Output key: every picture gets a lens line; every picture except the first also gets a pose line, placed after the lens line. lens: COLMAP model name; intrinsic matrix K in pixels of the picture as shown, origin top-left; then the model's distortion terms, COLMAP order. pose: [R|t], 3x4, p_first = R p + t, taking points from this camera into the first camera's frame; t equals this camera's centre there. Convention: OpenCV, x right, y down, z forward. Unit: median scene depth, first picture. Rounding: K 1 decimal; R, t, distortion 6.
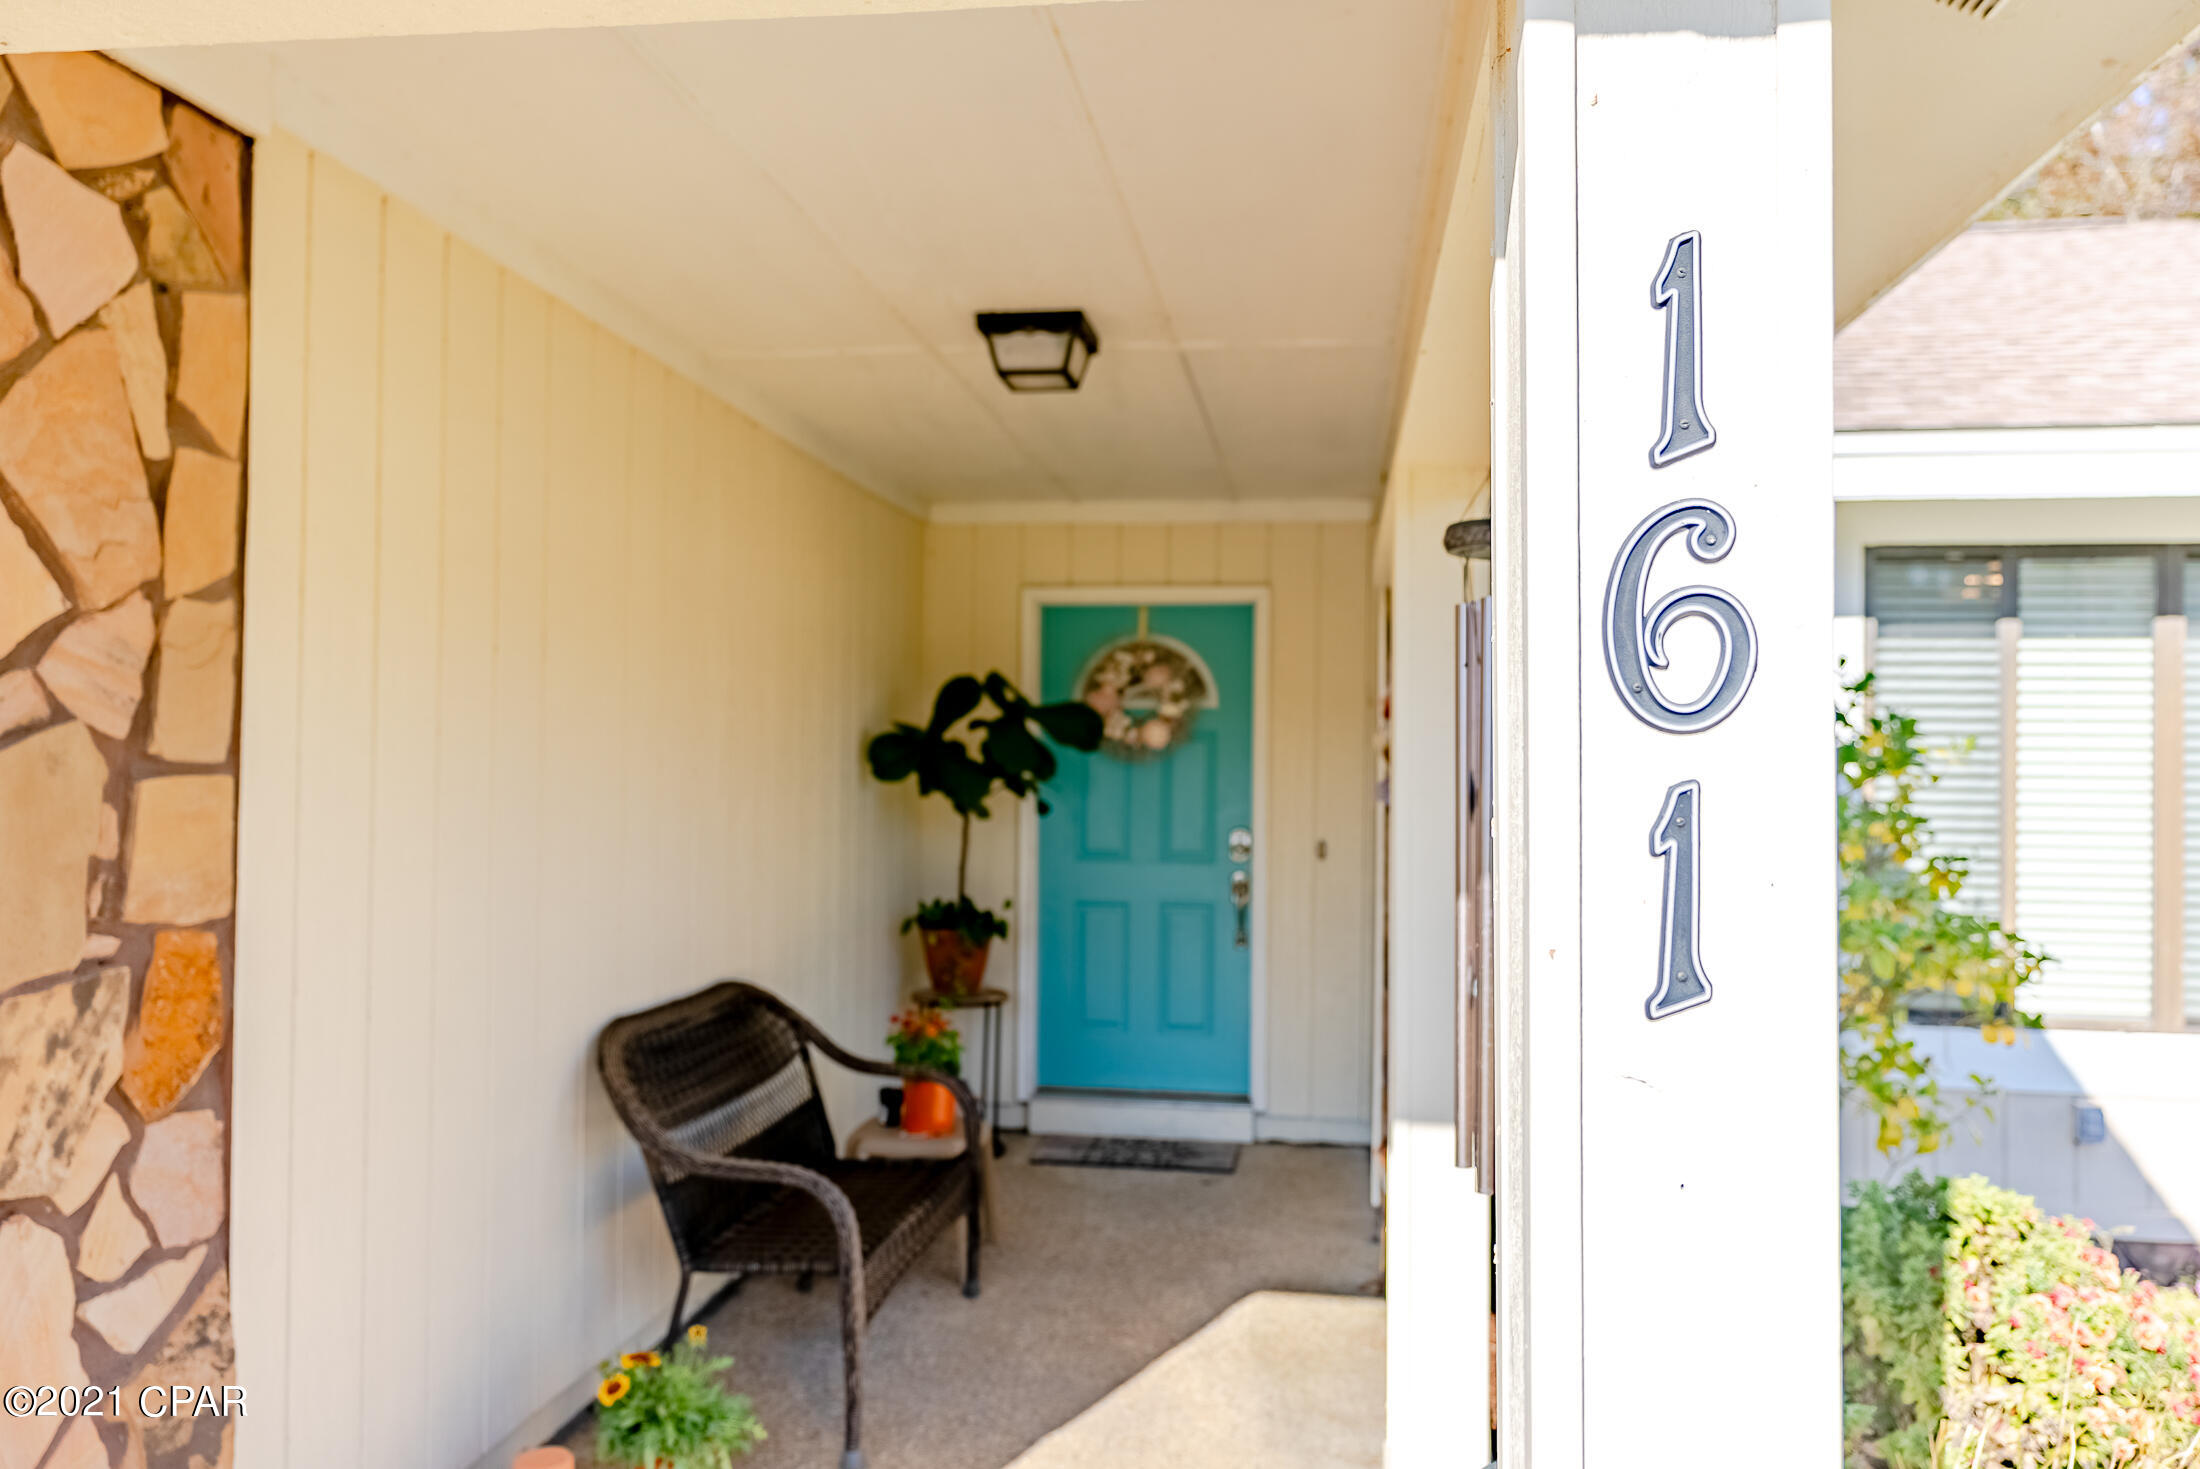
lens RADIAL K [[1576.4, 0, 1107.6], [0, 1576.4, 738.4], [0, 0, 1]] dist [-0.005478, 0.007493]
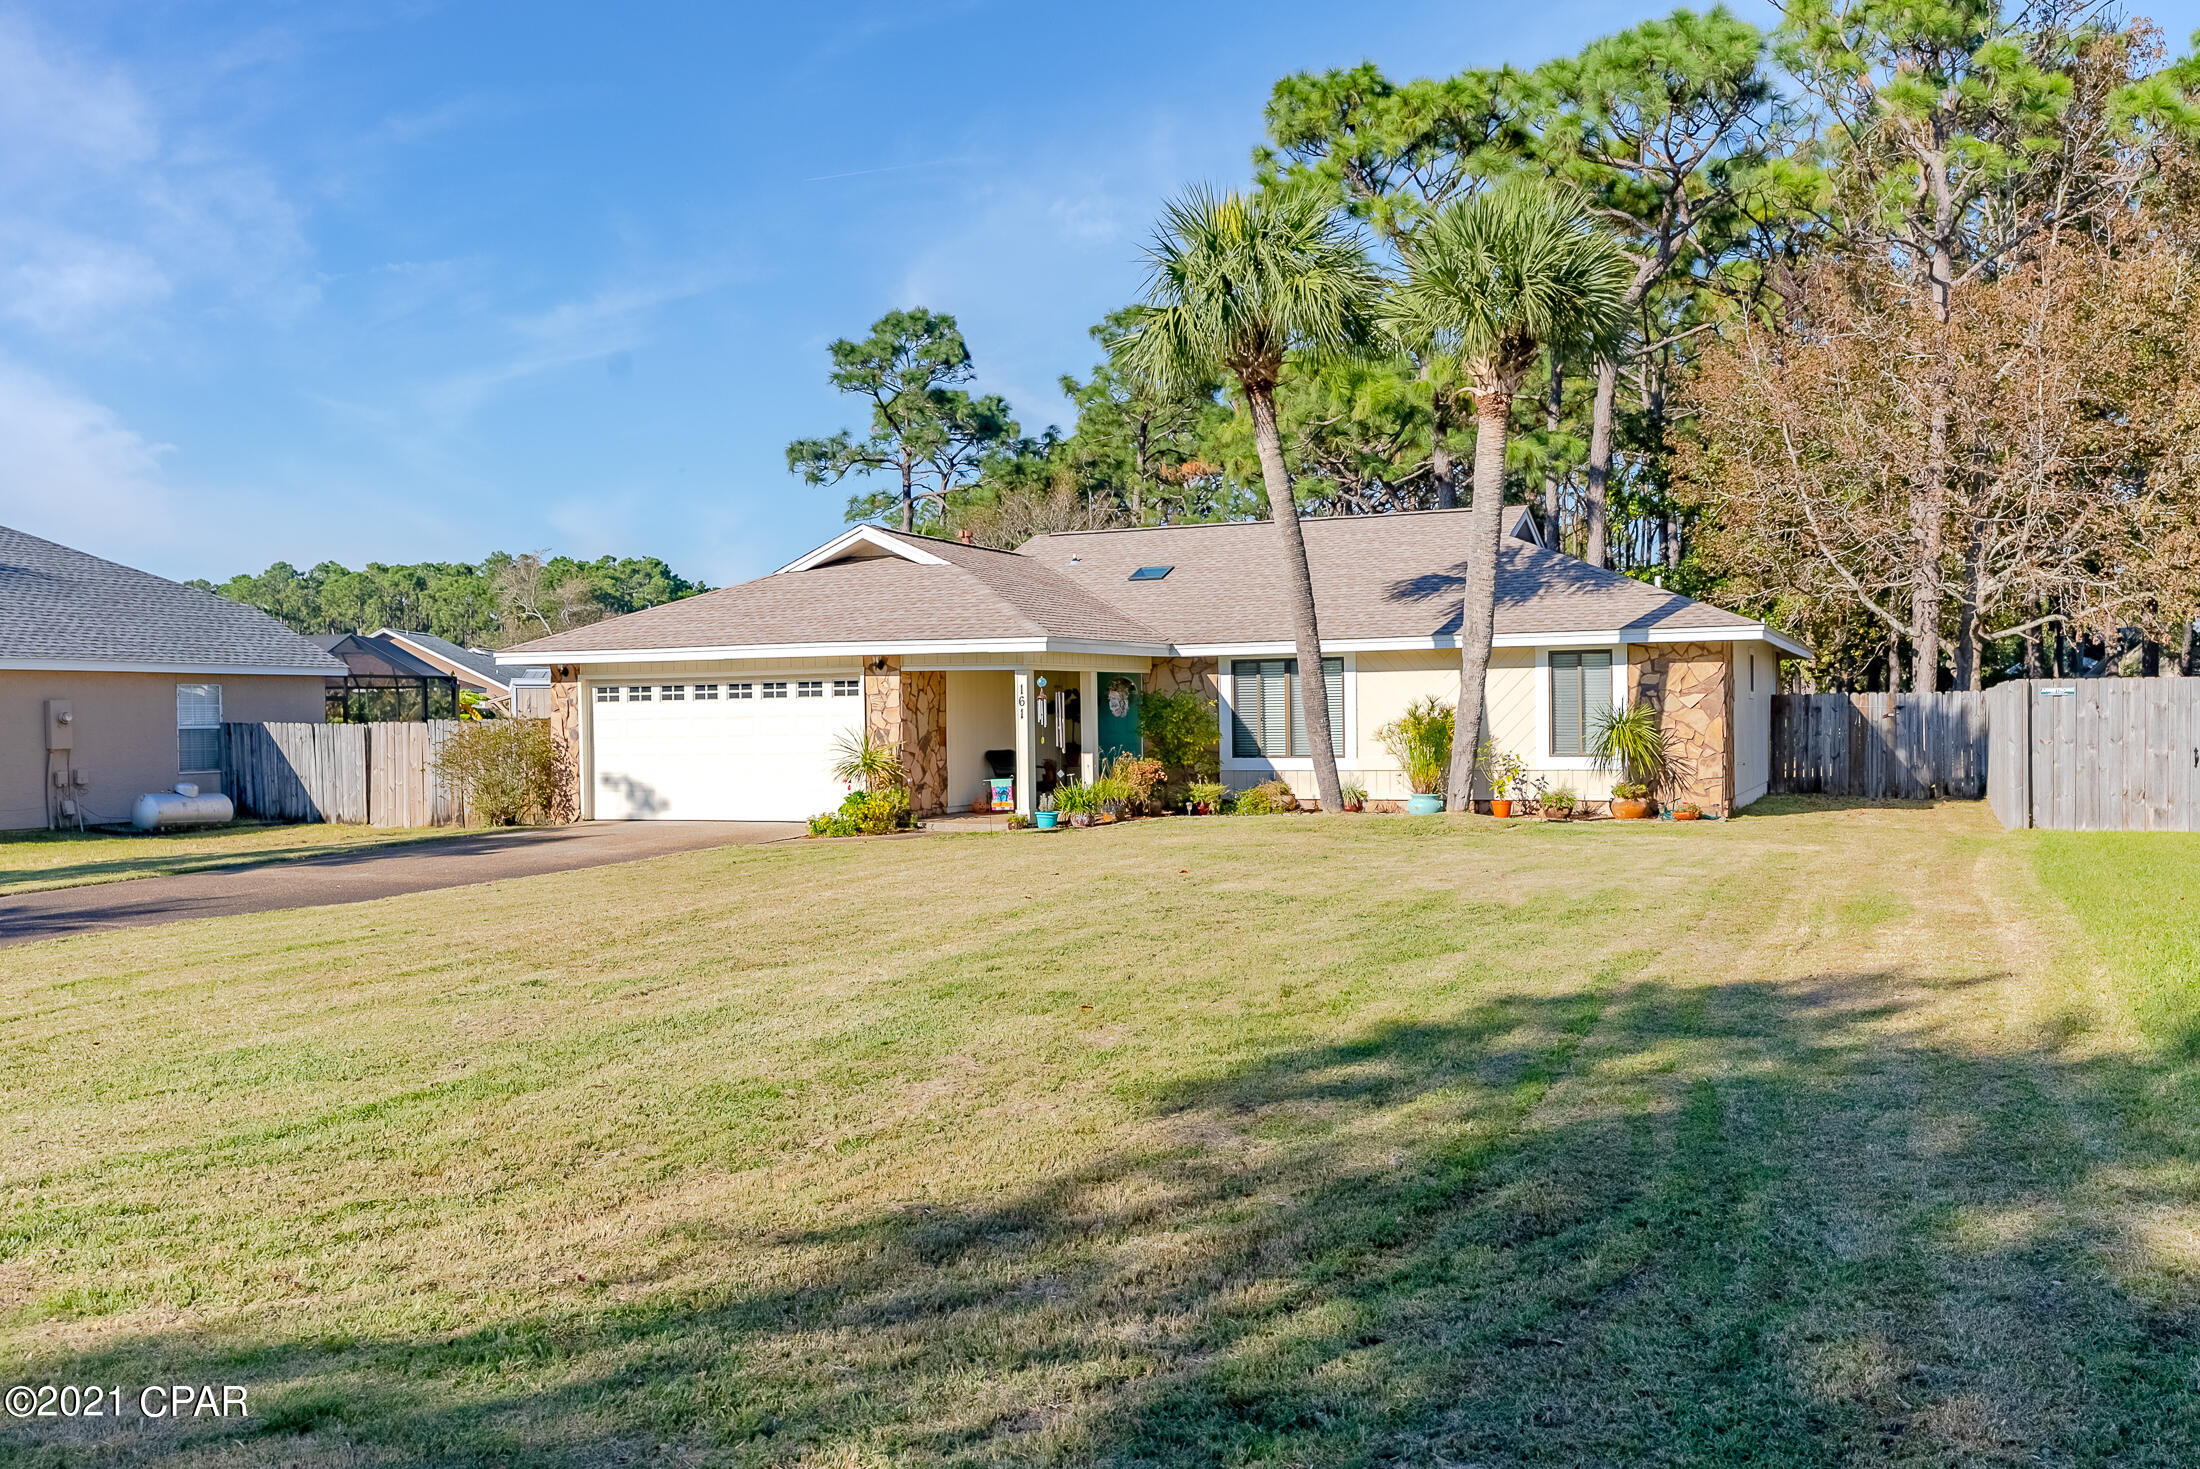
lens RADIAL K [[1817.7, 0, 1097.2], [0, 1817.7, 732.8], [0, 0, 1]] dist [0.002656, 0.000698]
pose [[0.959799, -0.022668, -0.279770, 1.274186], [0.029268, 0.999383, 0.019433, -0.014513], [0.279157, -0.026840, 0.959870, -3.497388]]
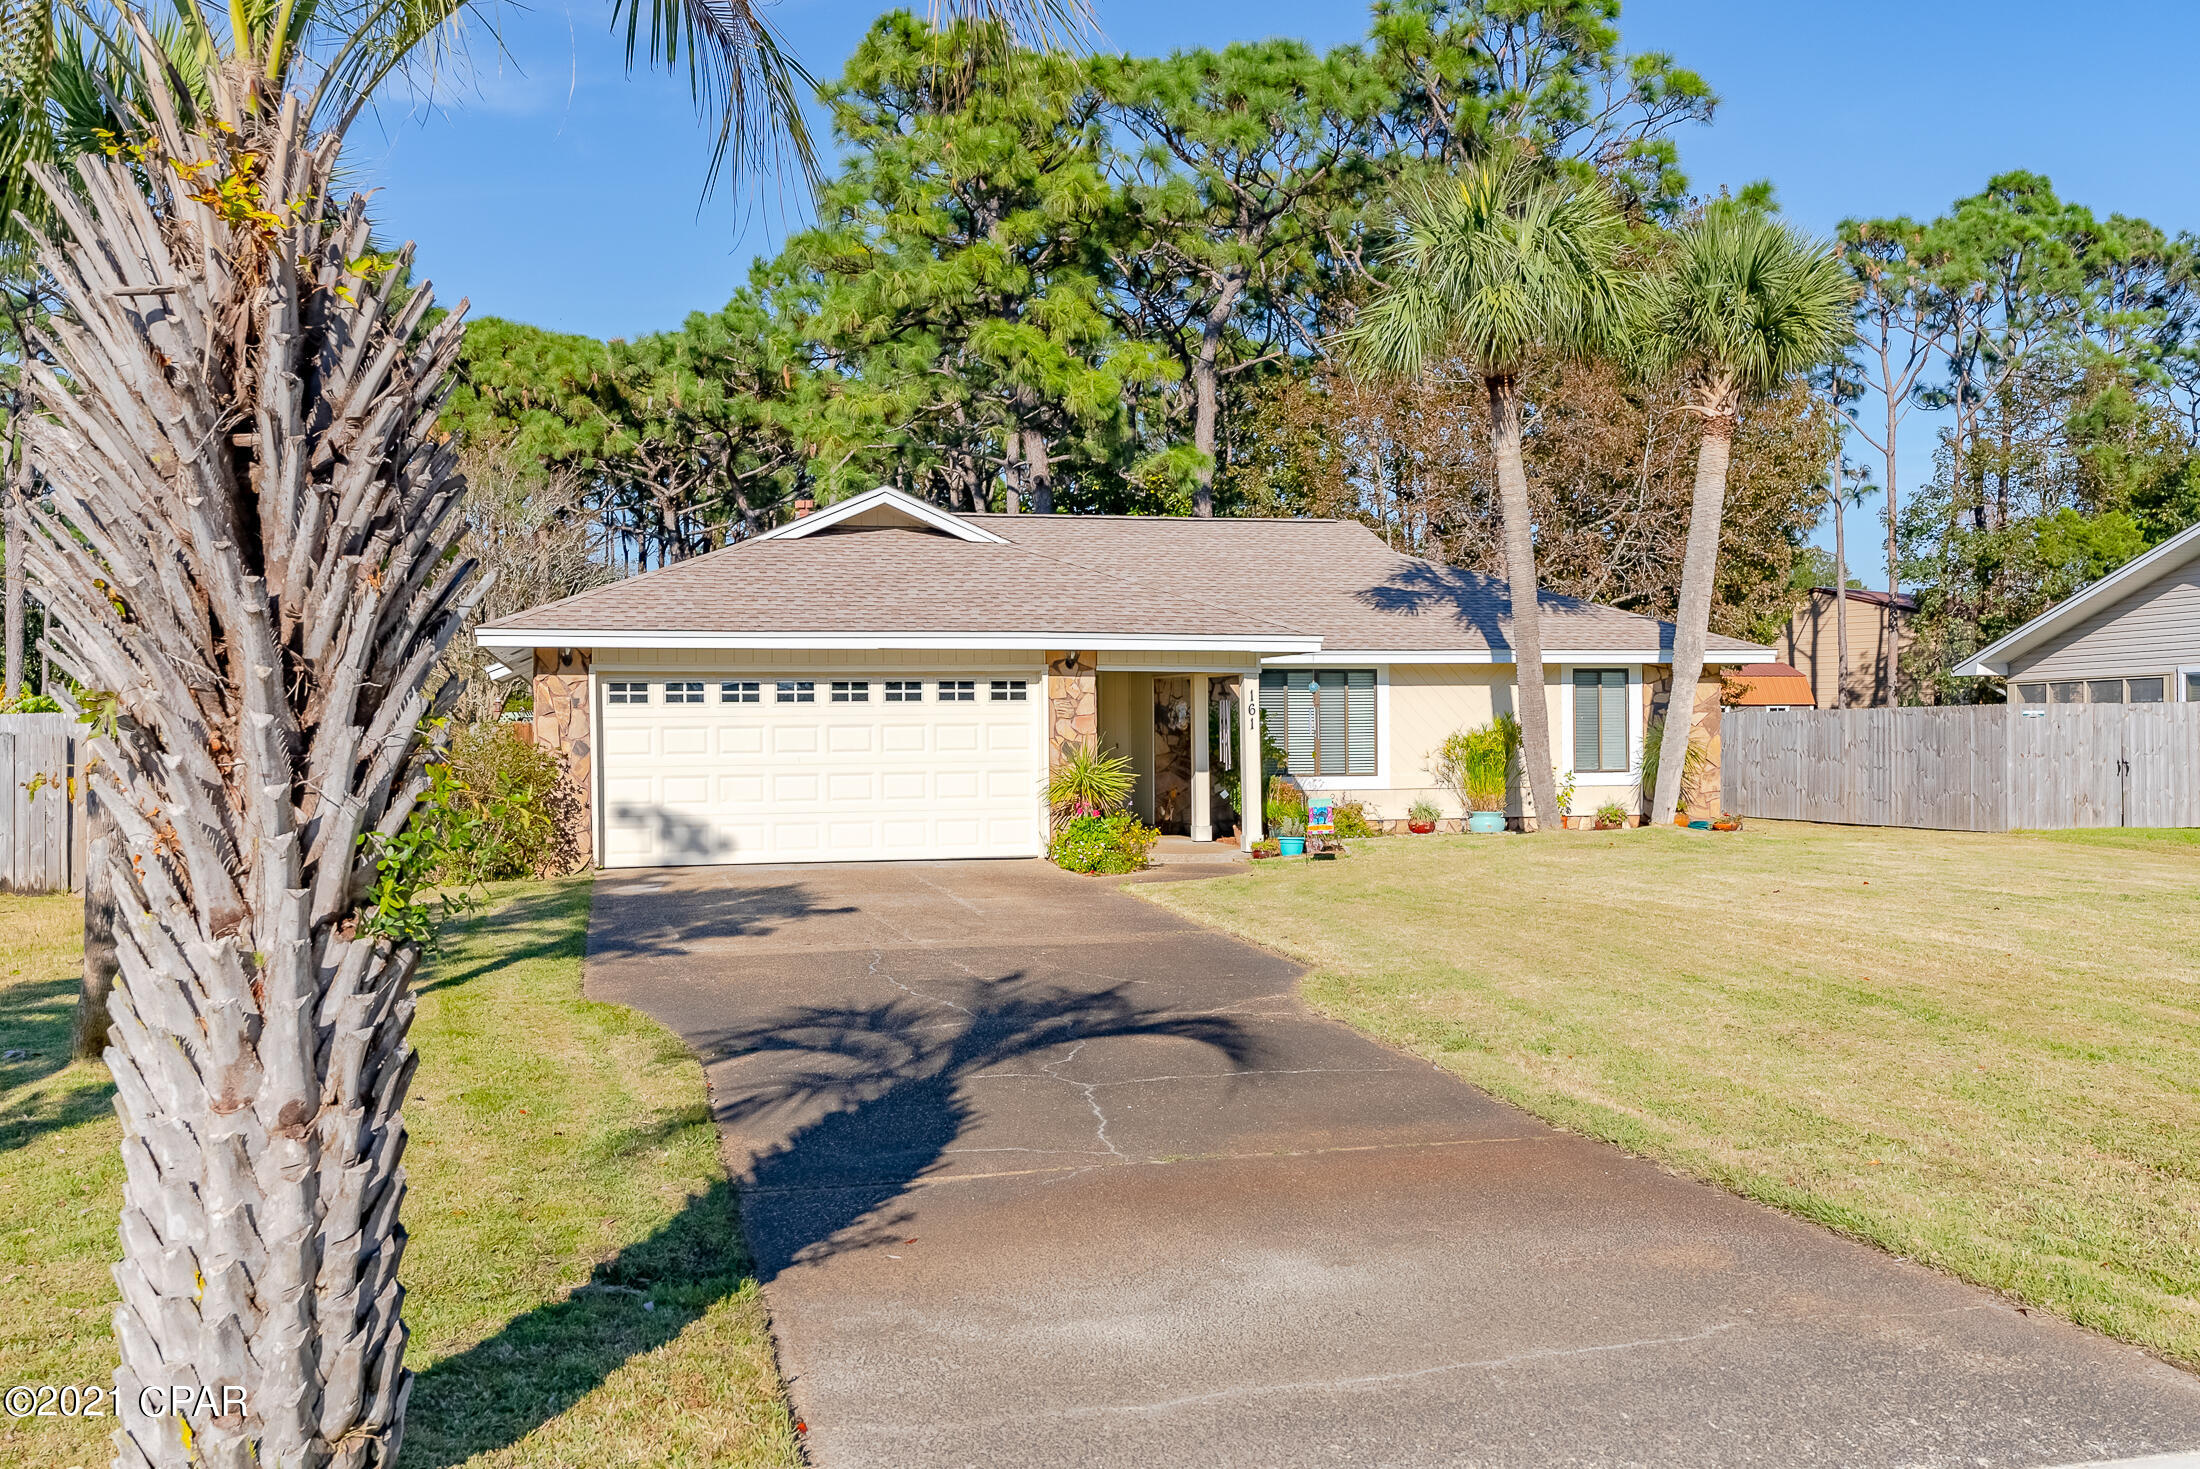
lens RADIAL K [[1984.9, 0, 1099.4], [0, 1984.9, 734.8], [0, 0, 1]] dist [0.002908, -0.001420]
pose [[0.930336, -0.019204, 0.366204, -1.525770], [0.013879, 0.999756, 0.017169, -0.031095], [-0.366445, -0.010890, 0.930376, -3.110492]]
